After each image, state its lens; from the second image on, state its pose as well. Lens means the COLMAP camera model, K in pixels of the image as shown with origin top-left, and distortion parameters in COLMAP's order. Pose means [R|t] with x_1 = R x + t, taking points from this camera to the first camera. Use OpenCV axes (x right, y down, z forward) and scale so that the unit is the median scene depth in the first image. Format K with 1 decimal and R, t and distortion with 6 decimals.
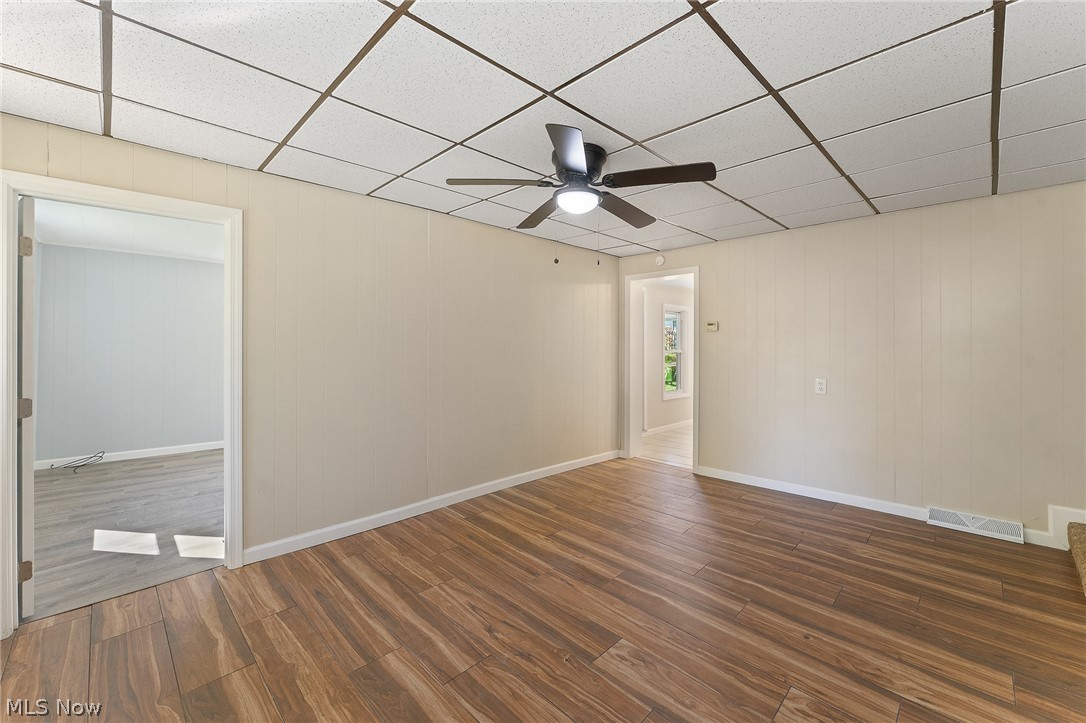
lens RADIAL K [[438.1, 0, 545.0], [0, 438.1, 352.0], [0, 0, 1]] dist [0.000292, -0.000509]
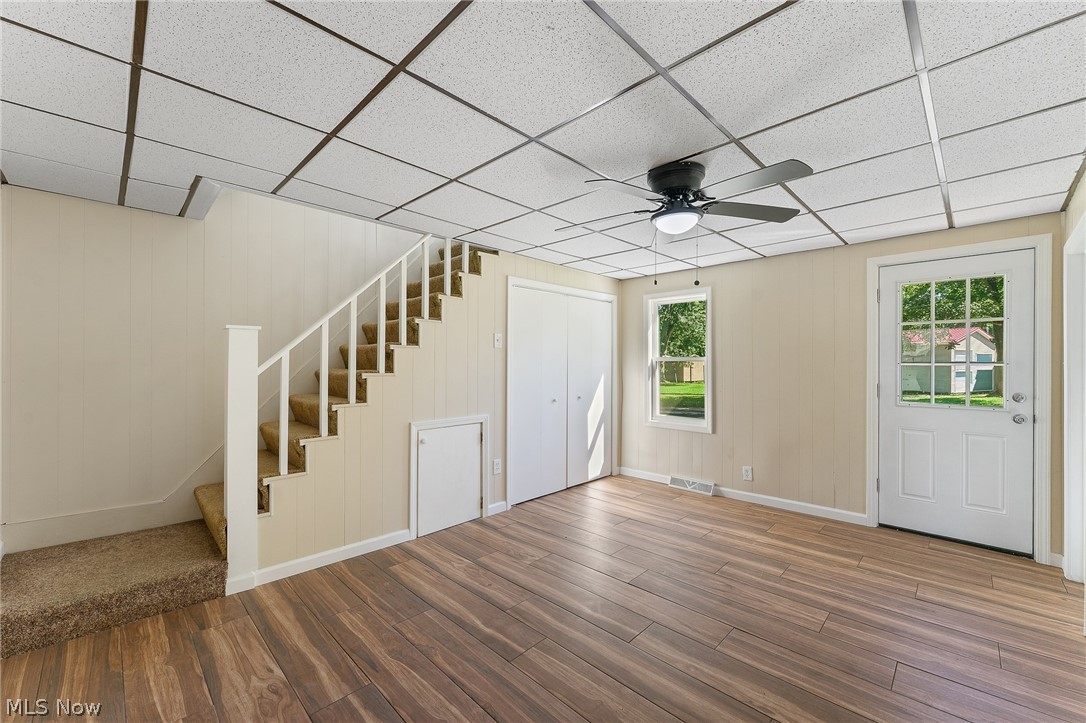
lens RADIAL K [[438.1, 0, 545.0], [0, 438.1, 352.0], [0, 0, 1]] dist [0.000292, -0.000509]
pose [[-0.999926, -0.007212, -0.009774, 0.382518], [-0.007089, 0.999896, -0.012590, -0.035681], [0.009864, -0.012520, -0.999873, 2.005866]]
